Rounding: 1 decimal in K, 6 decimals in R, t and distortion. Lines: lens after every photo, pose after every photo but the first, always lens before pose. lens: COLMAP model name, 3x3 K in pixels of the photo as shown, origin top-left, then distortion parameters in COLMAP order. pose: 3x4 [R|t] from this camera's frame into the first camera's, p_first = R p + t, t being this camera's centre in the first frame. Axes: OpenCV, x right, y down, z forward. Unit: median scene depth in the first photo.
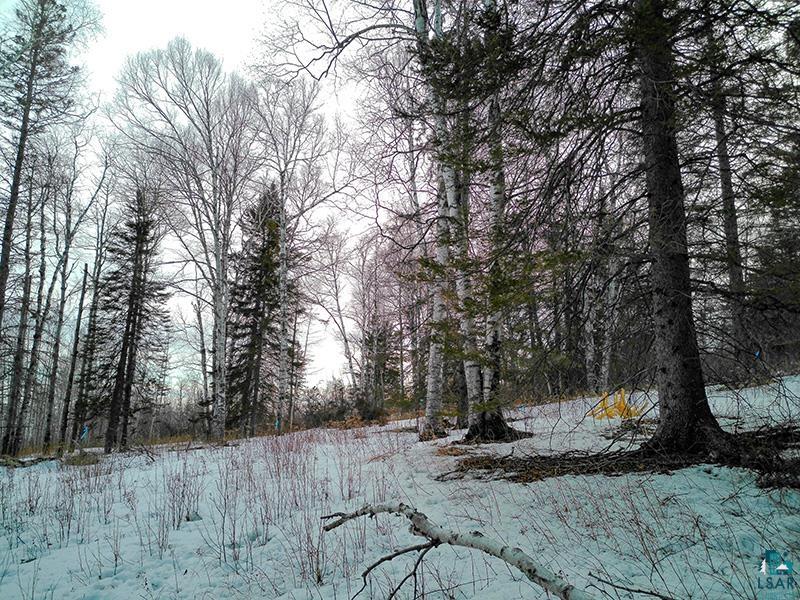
lens RADIAL K [[602.2, 0, 406.9], [0, 602.2, 309.0], [0, 0, 1]] dist [0.060302, -0.064888]
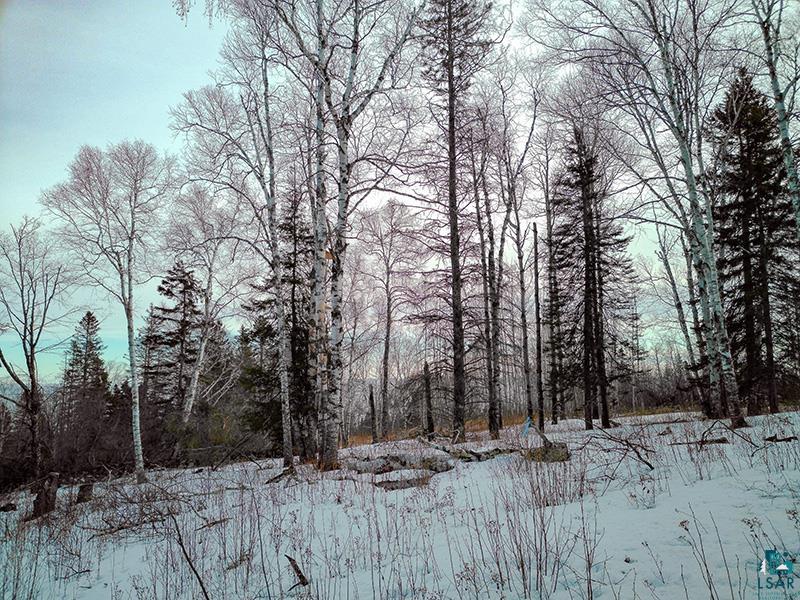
lens RADIAL K [[602.2, 0, 406.9], [0, 602.2, 309.0], [0, 0, 1]] dist [0.060302, -0.064888]
pose [[0.735841, -0.119007, -0.666614, -0.074127], [0.156222, 0.987714, -0.003886, 0.026479], [0.658887, -0.101280, 0.745393, 0.176420]]
